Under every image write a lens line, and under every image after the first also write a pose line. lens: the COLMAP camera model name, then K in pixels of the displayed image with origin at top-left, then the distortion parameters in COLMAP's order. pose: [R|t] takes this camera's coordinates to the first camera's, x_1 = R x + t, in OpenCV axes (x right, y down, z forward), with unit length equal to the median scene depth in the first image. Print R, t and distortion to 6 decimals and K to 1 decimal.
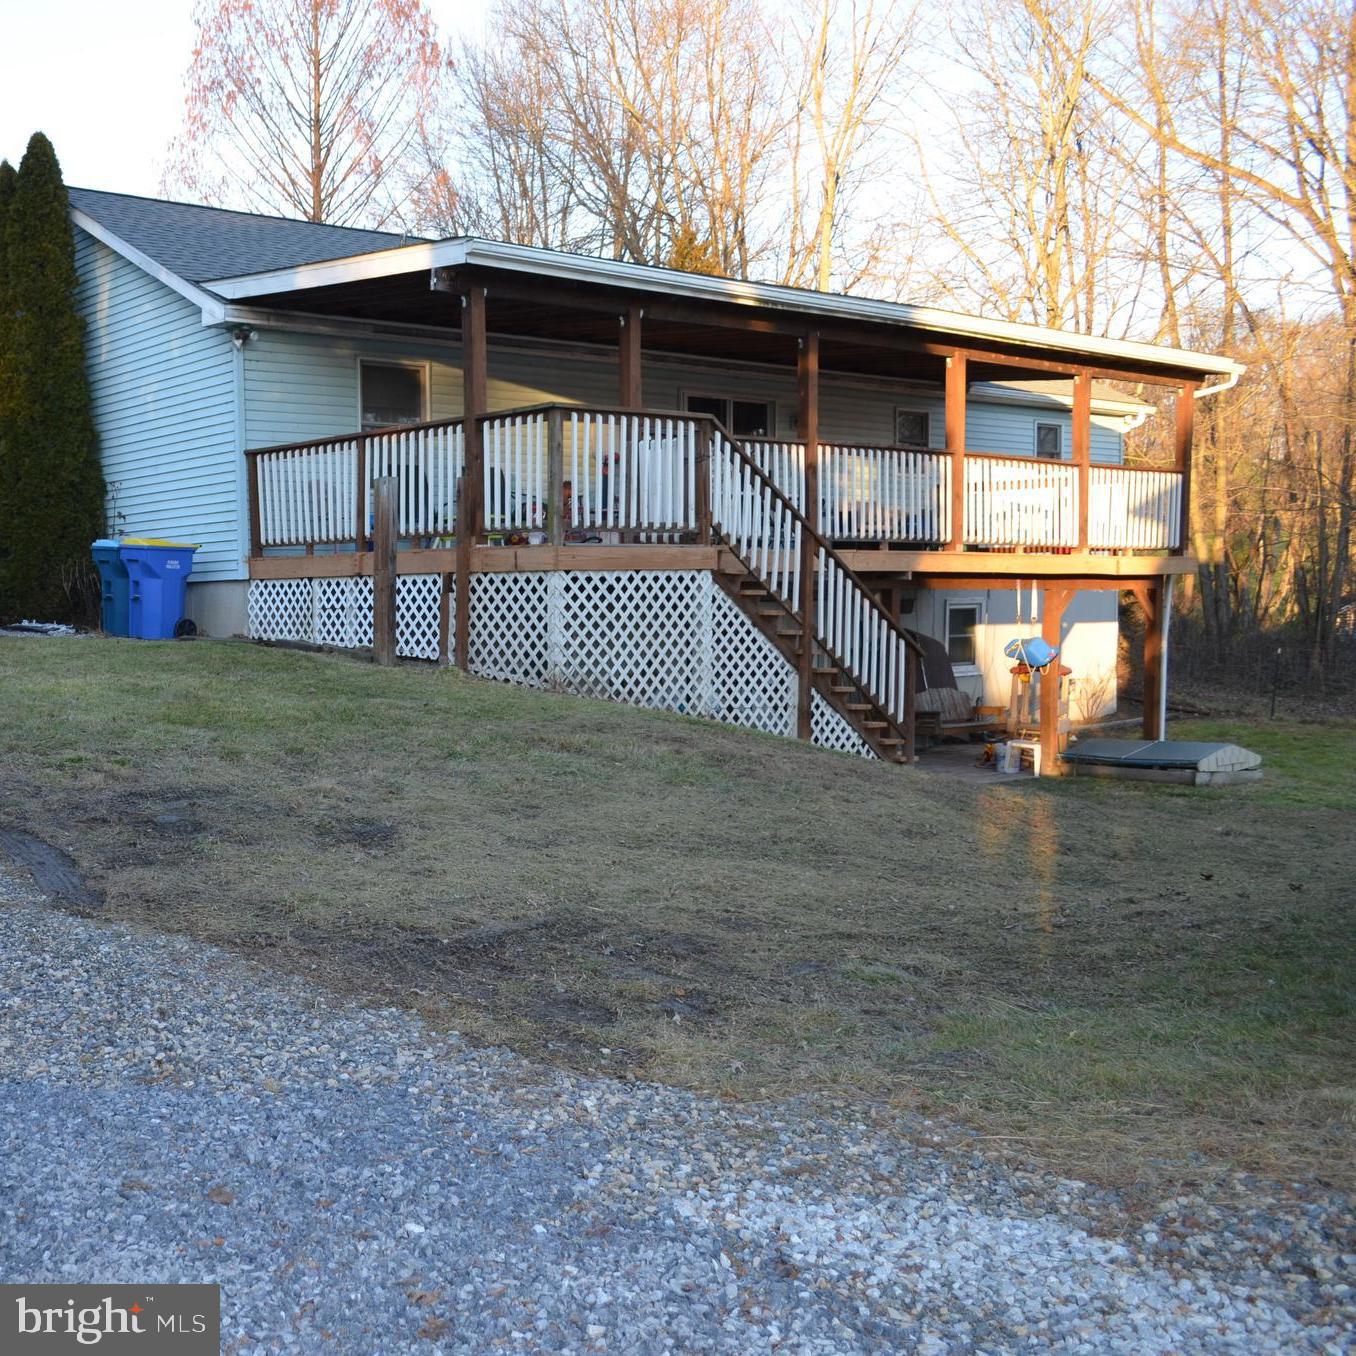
lens RADIAL K [[1629.6, 0, 677.7], [0, 1629.6, 681.3], [0, 0, 1]] dist [0.002033, 0.000000]
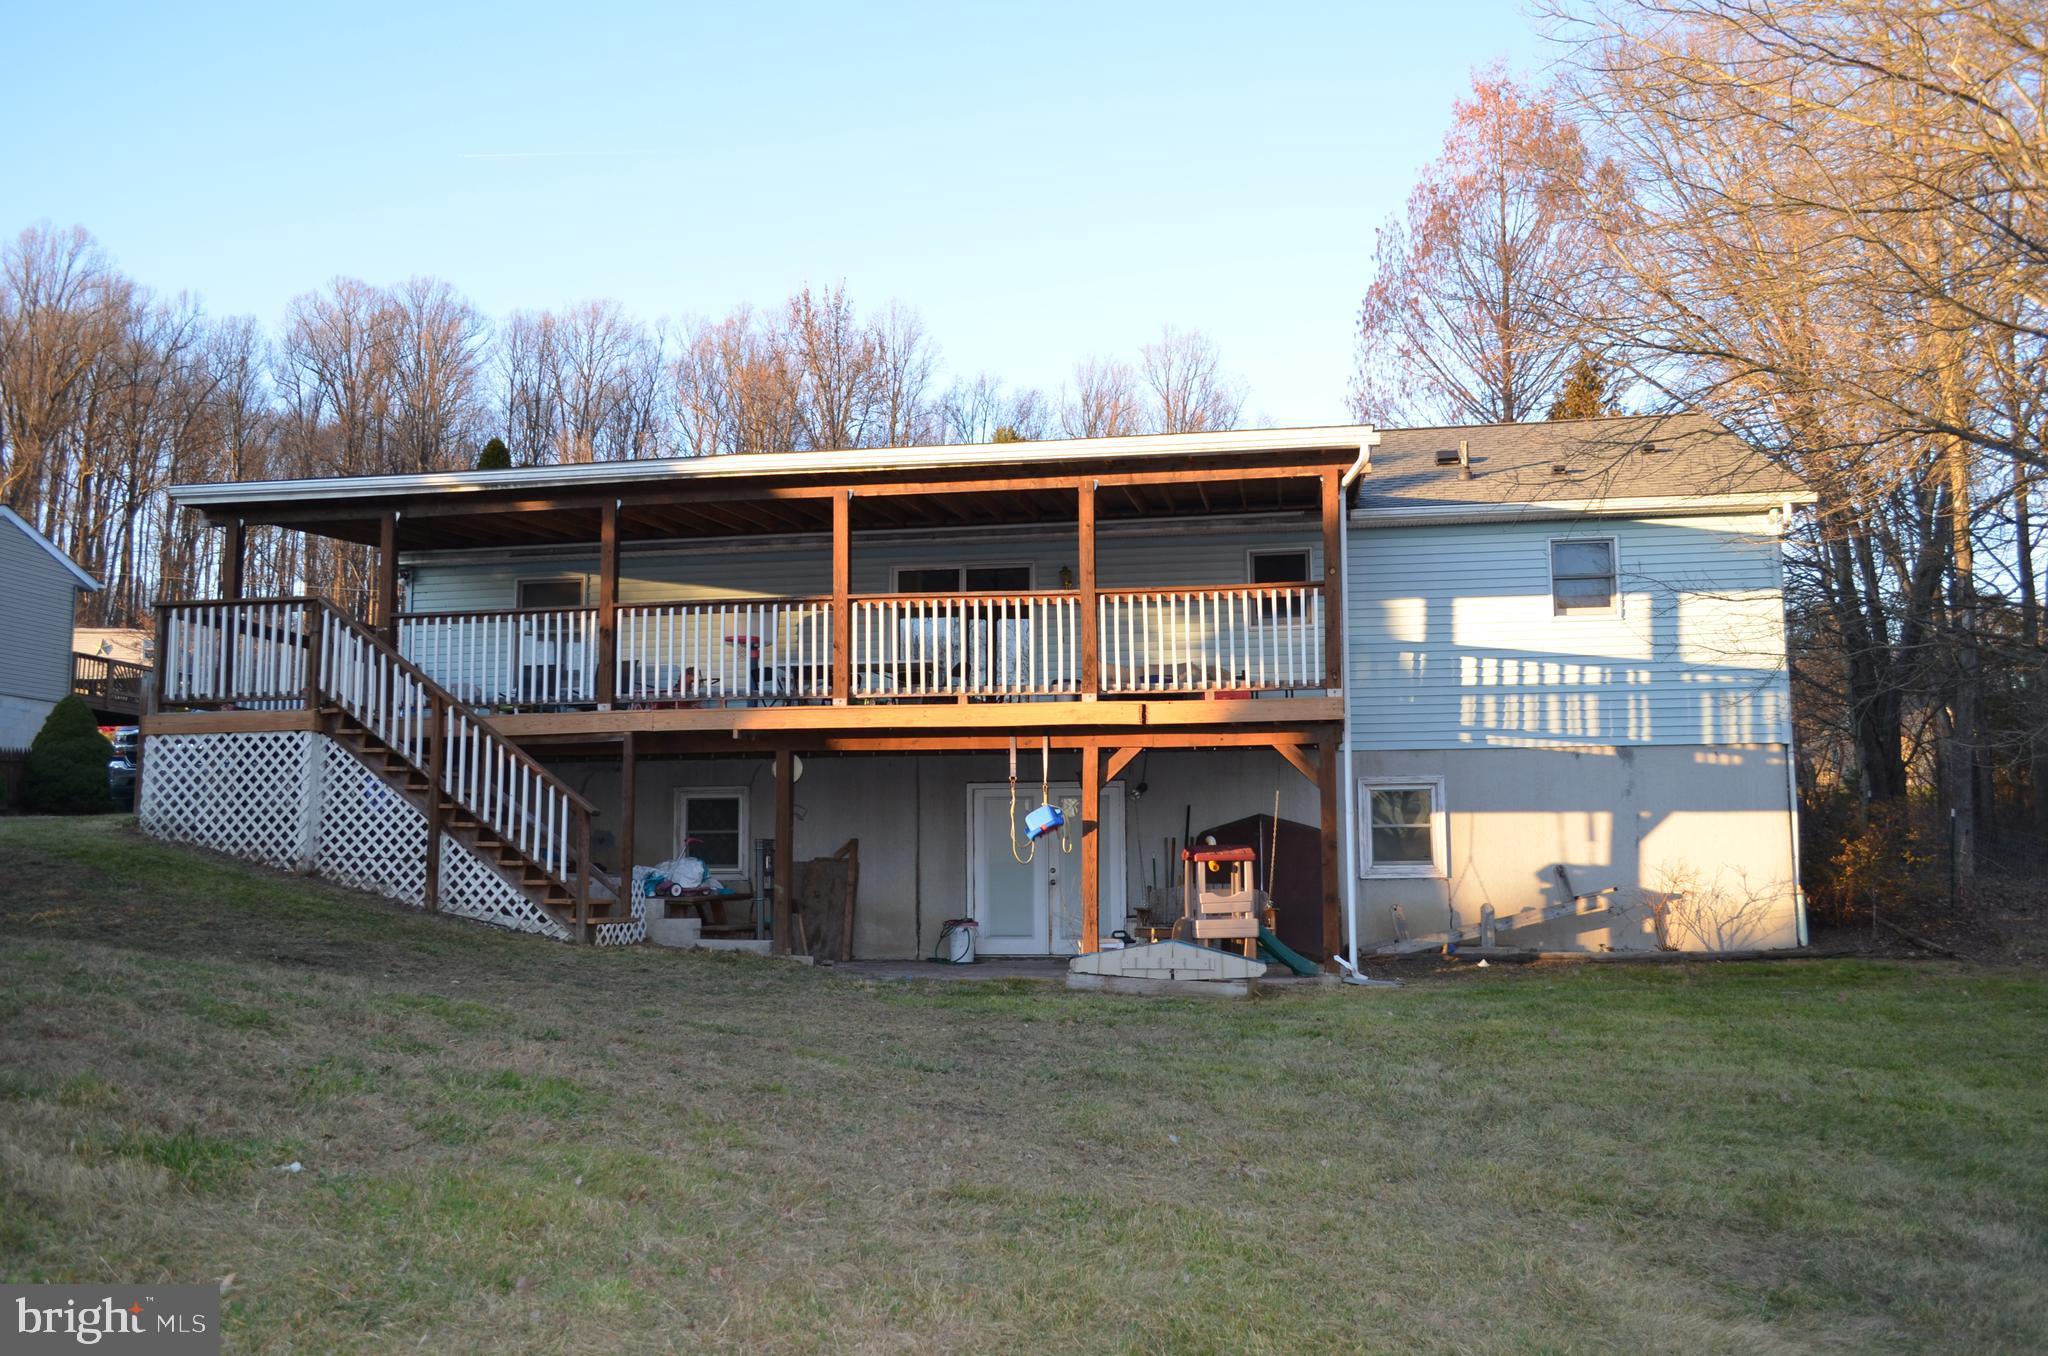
lens RADIAL K [[1638.3, 0, 1024.3], [0, 1638.3, 670.0], [0, 0, 1]] dist [0.045075, -0.003052]
pose [[0.636460, -0.081222, -0.767021, 1.100845], [-0.042091, 0.989301, -0.139686, 0.026647], [0.770160, 0.121189, 0.626232, 0.595065]]
